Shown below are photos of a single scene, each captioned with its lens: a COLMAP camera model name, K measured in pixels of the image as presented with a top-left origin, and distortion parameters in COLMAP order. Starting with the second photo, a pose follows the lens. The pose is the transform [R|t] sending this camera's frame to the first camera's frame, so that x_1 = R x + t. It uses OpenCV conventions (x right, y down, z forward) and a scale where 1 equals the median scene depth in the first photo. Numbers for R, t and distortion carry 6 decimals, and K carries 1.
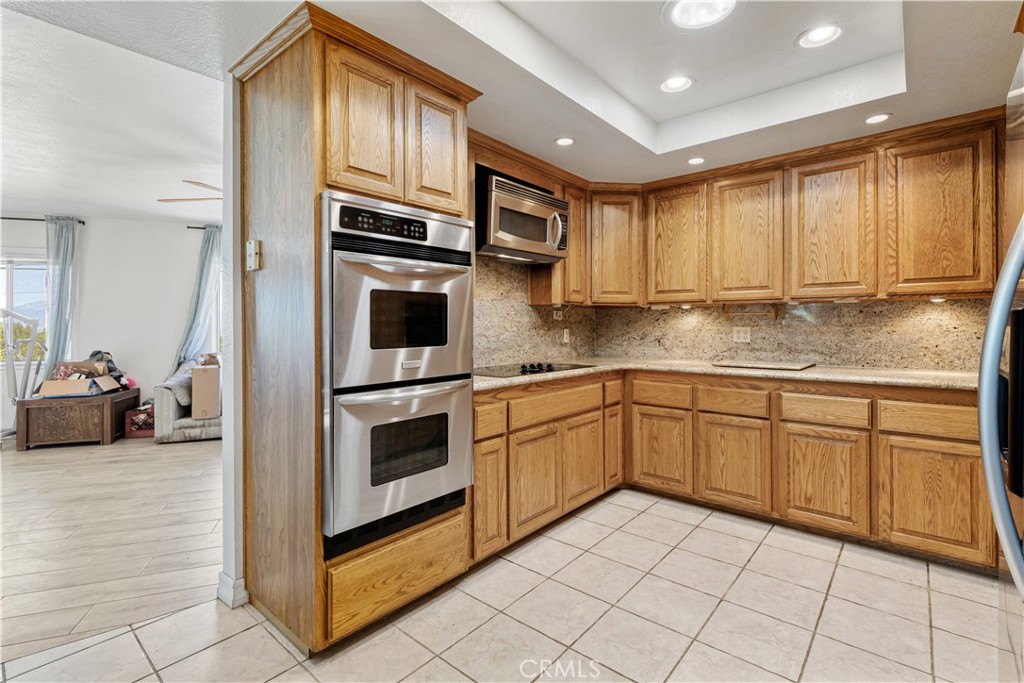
lens RADIAL K [[472.5, 0, 511.3], [0, 472.5, 324.5], [0, 0, 1]] dist [-0.000115, 0.000076]
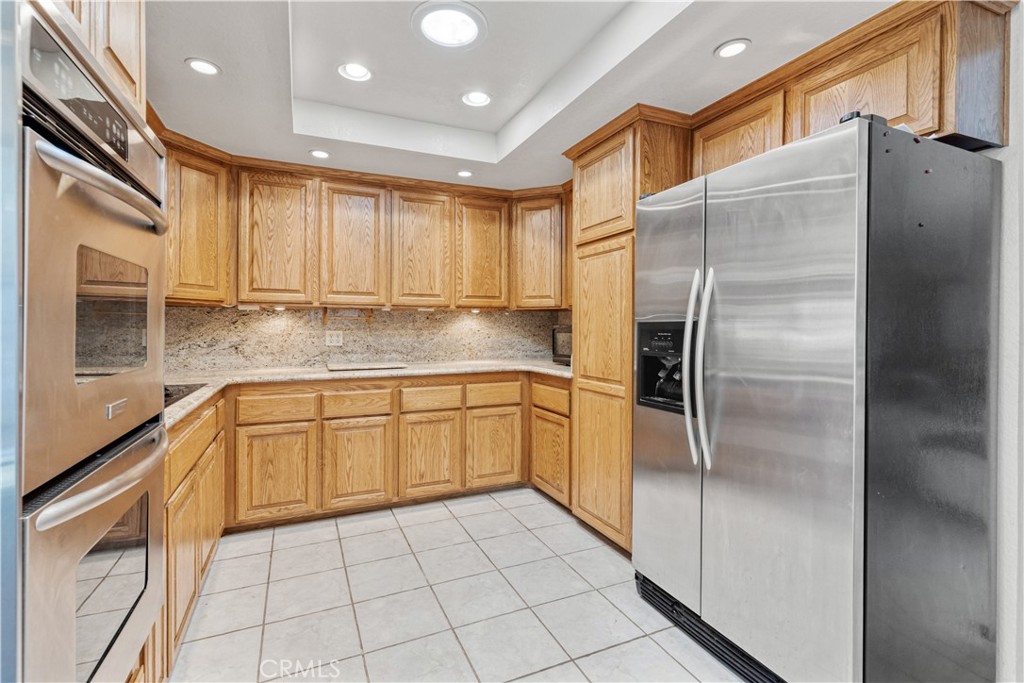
lens RADIAL K [[466.8, 0, 510.8], [0, 466.8, 329.9], [0, 0, 1]] dist [0.009299, -0.000071]
pose [[0.424460, -0.001495, 0.905445, -0.306288], [-0.001355, 0.999996, 0.002286, 0.001098], [-0.905446, -0.002197, 0.424457, 0.272376]]
